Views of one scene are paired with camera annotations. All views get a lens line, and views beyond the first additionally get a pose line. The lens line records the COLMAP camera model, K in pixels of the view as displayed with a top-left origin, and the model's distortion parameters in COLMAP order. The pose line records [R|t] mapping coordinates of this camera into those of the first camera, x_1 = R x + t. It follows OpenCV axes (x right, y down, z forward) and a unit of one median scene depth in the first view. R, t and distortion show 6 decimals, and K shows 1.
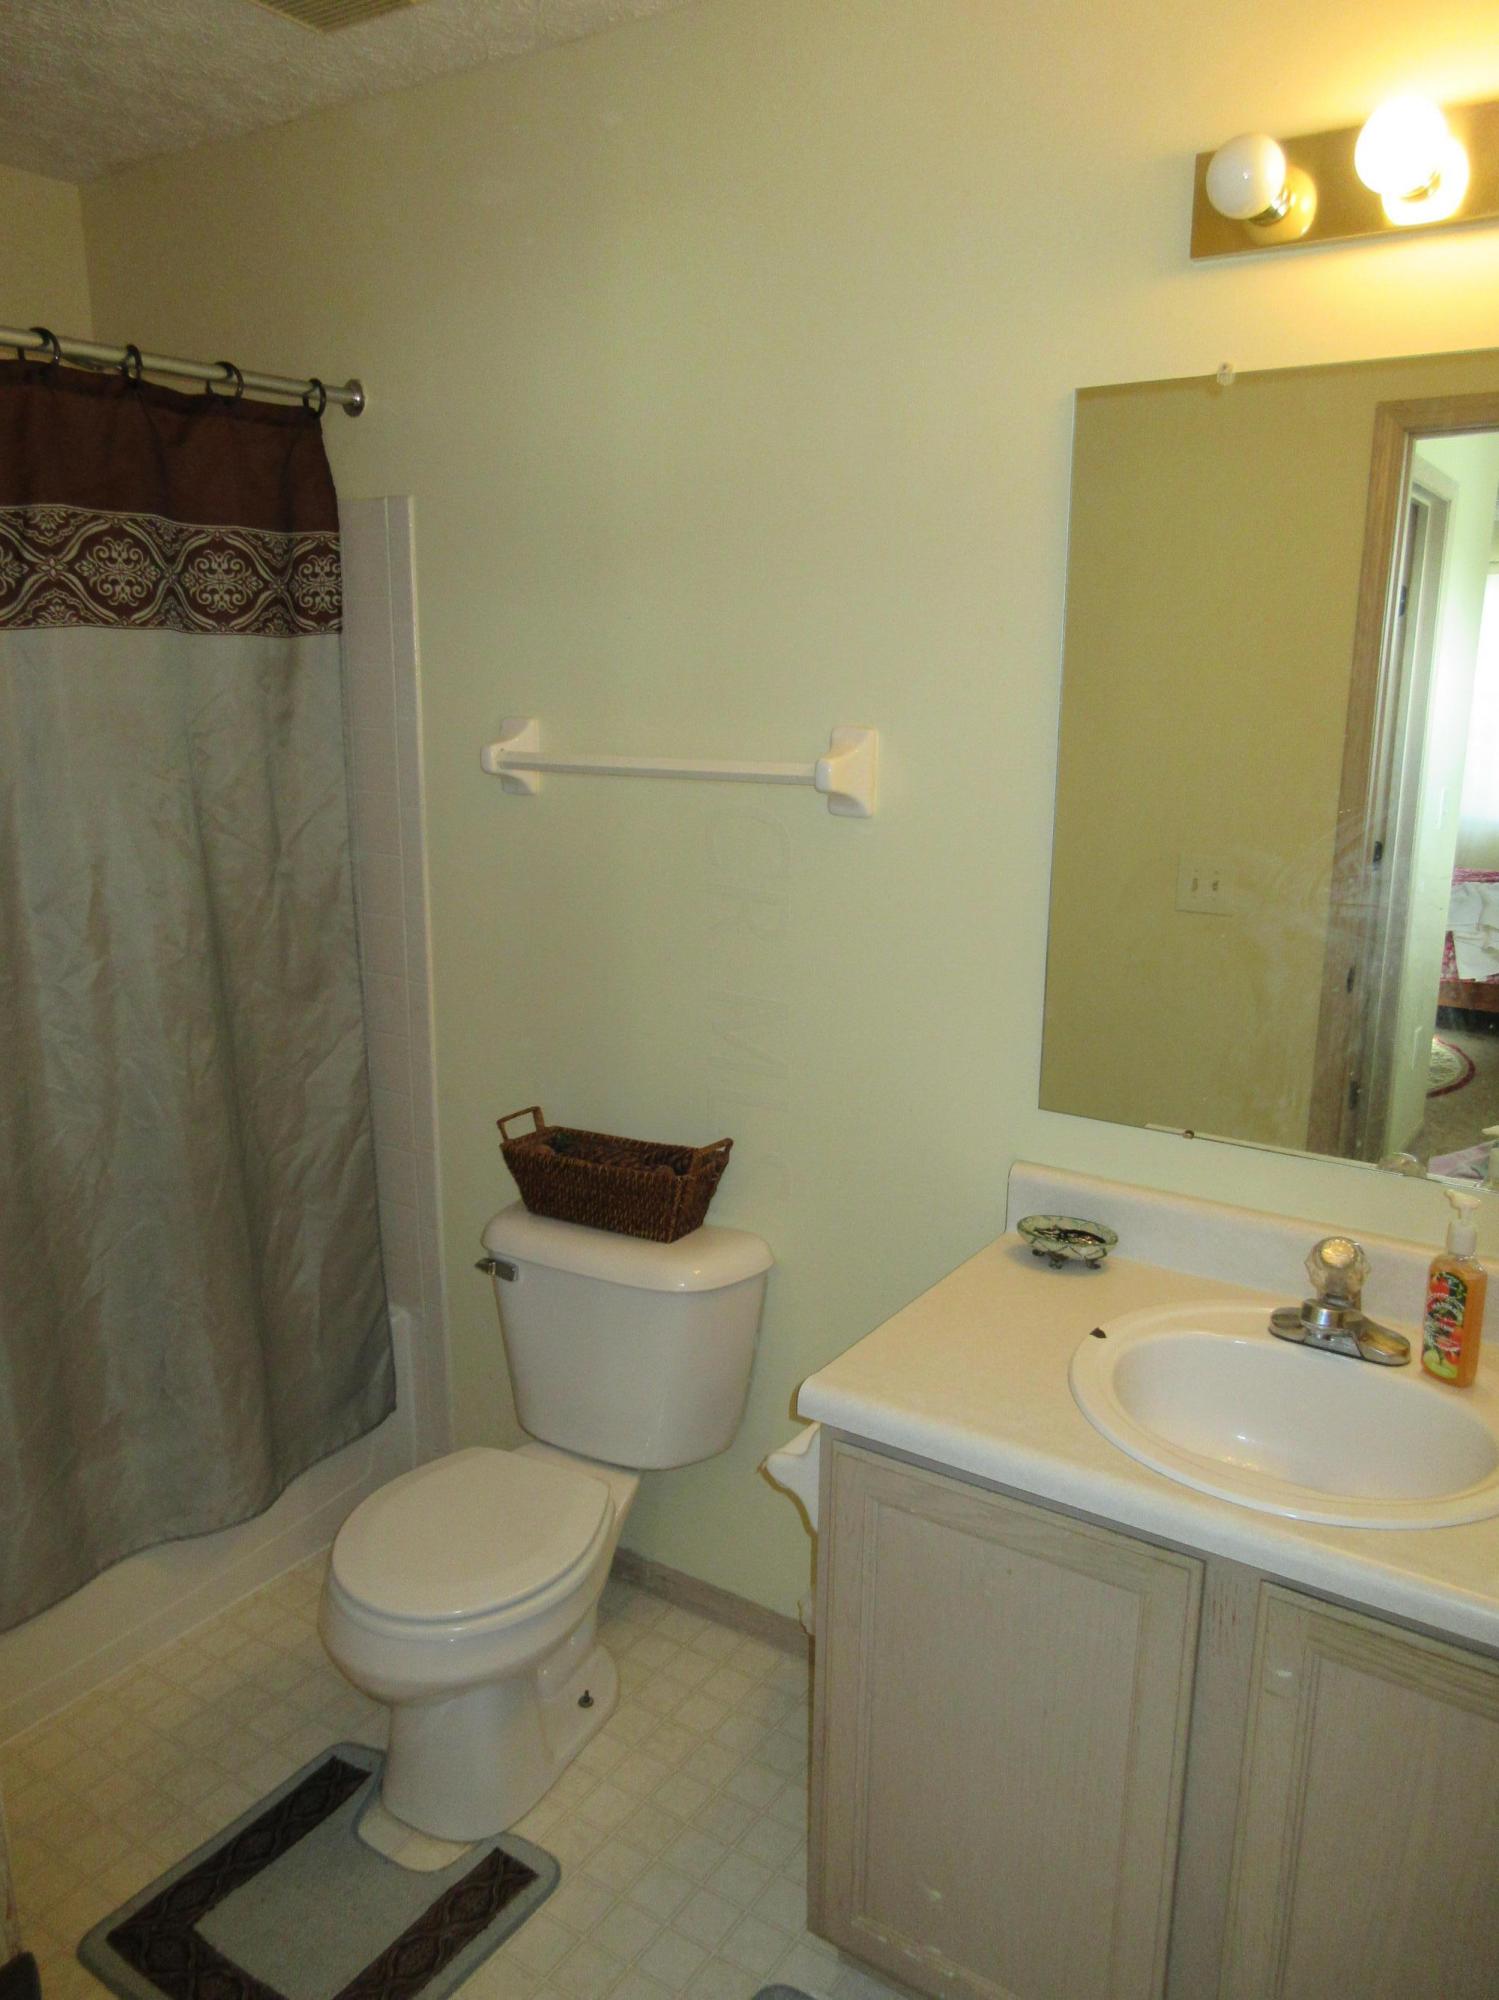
lens RADIAL K [[1494.9, 0, 758.2], [0, 1494.9, 999.0], [0, 0, 1]] dist [0.005950, -0.001448]
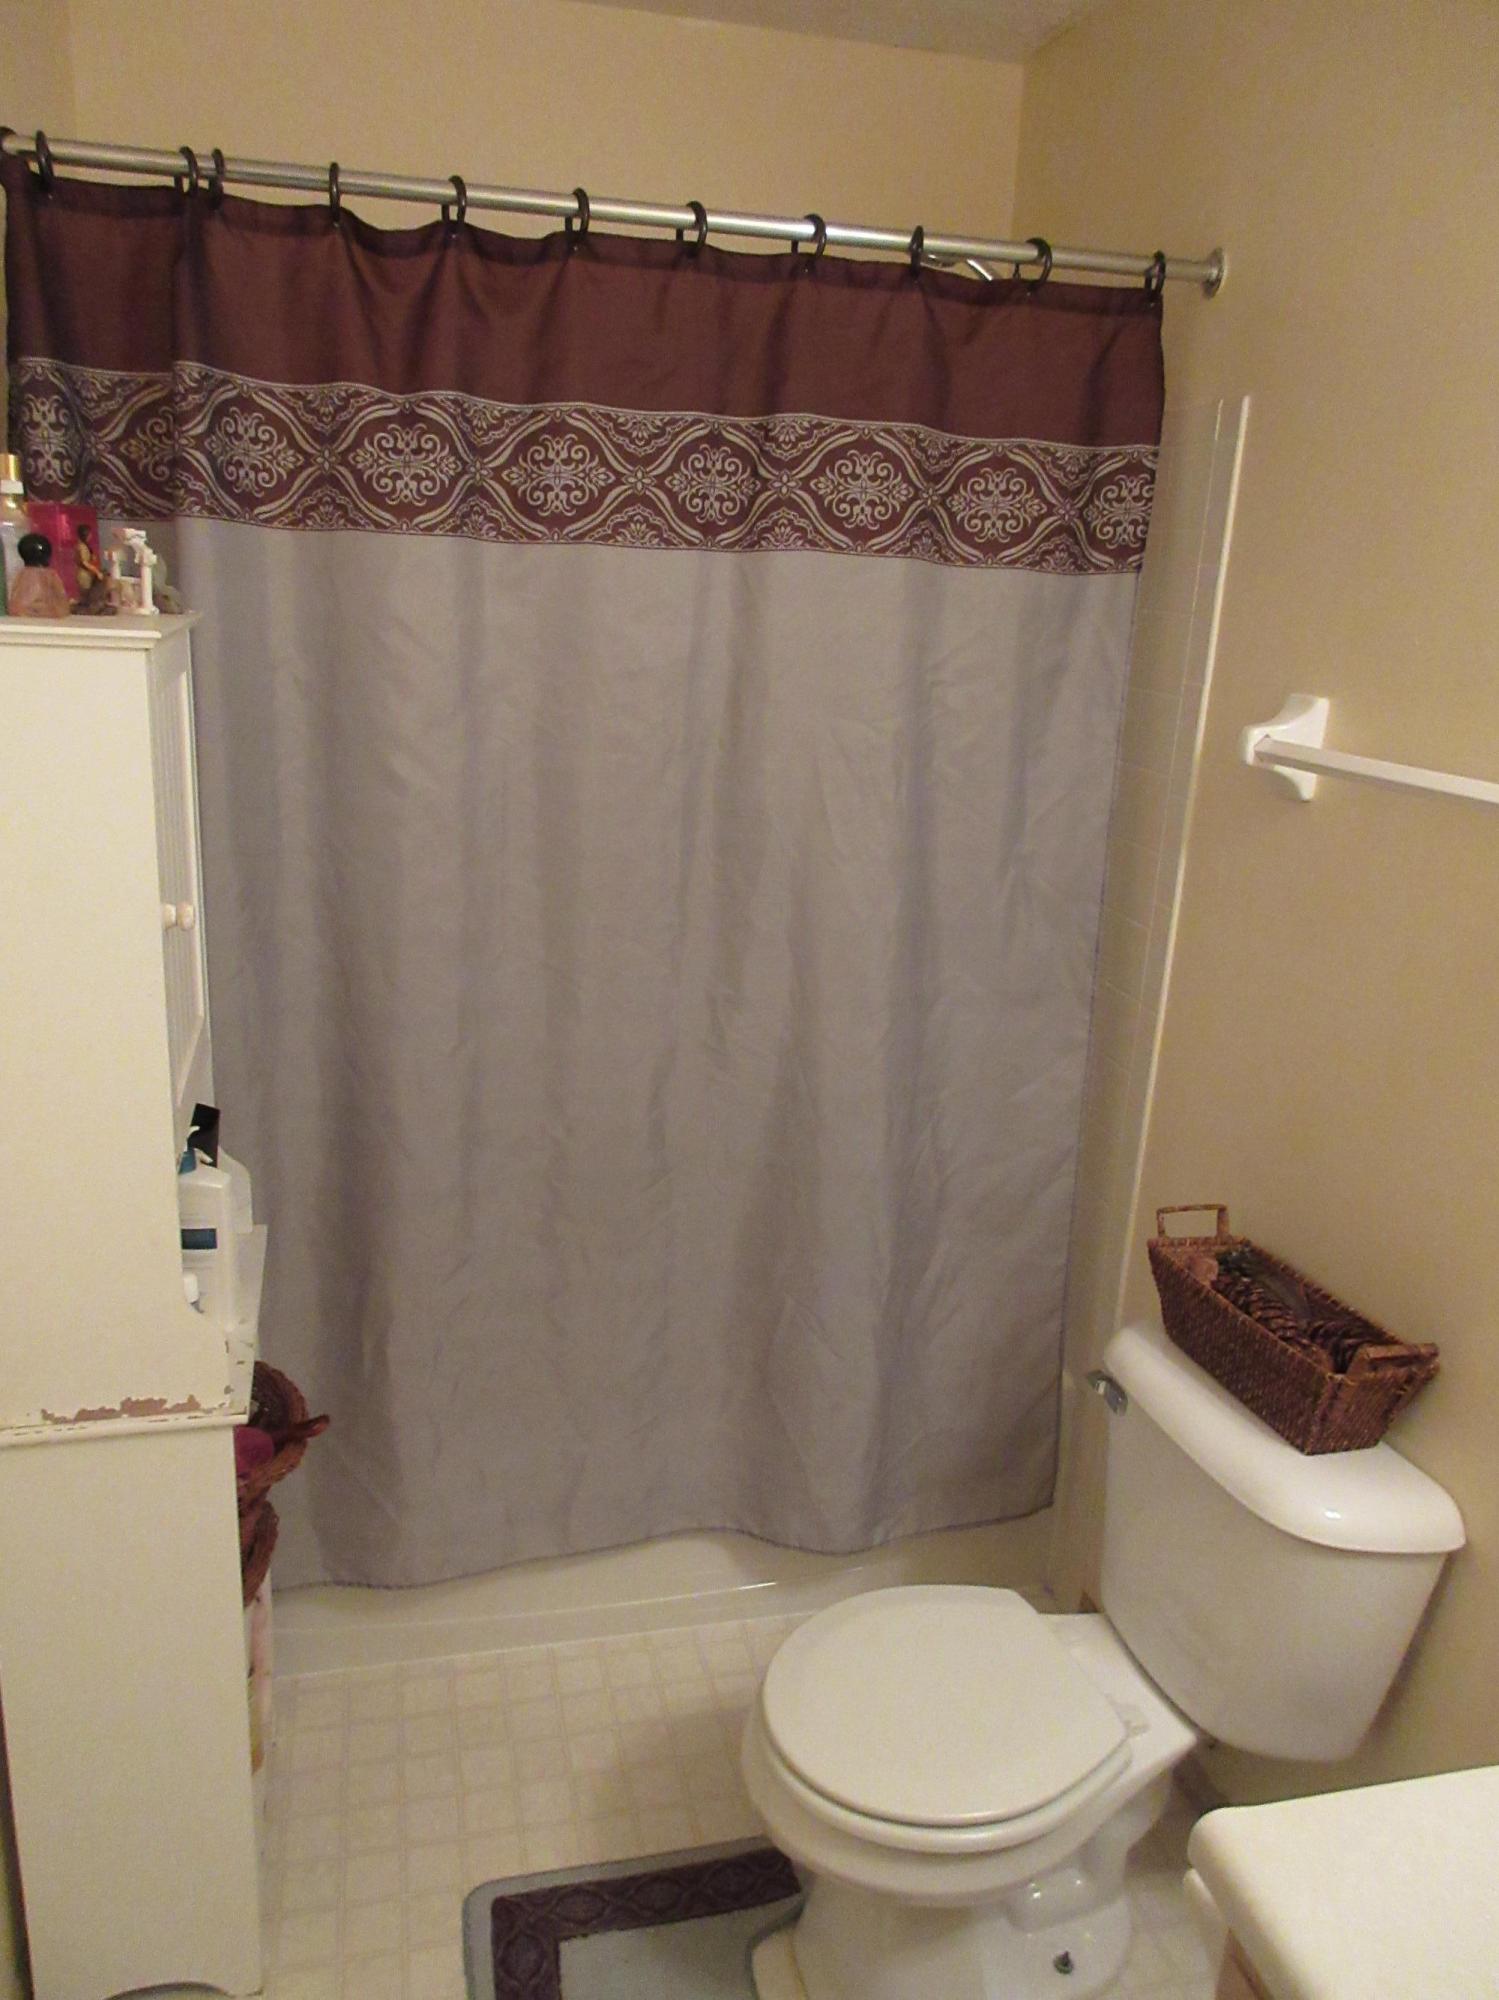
lens RADIAL K [[1494.9, 0, 753.4], [0, 1494.9, 1004.8], [0, 0, 1]] dist [0.005950, -0.001448]
pose [[0.724646, 0.225250, -0.651269, 0.165642], [-0.204112, 0.972821, 0.109354, -0.067876], [0.658199, 0.053689, 0.750927, 0.289216]]
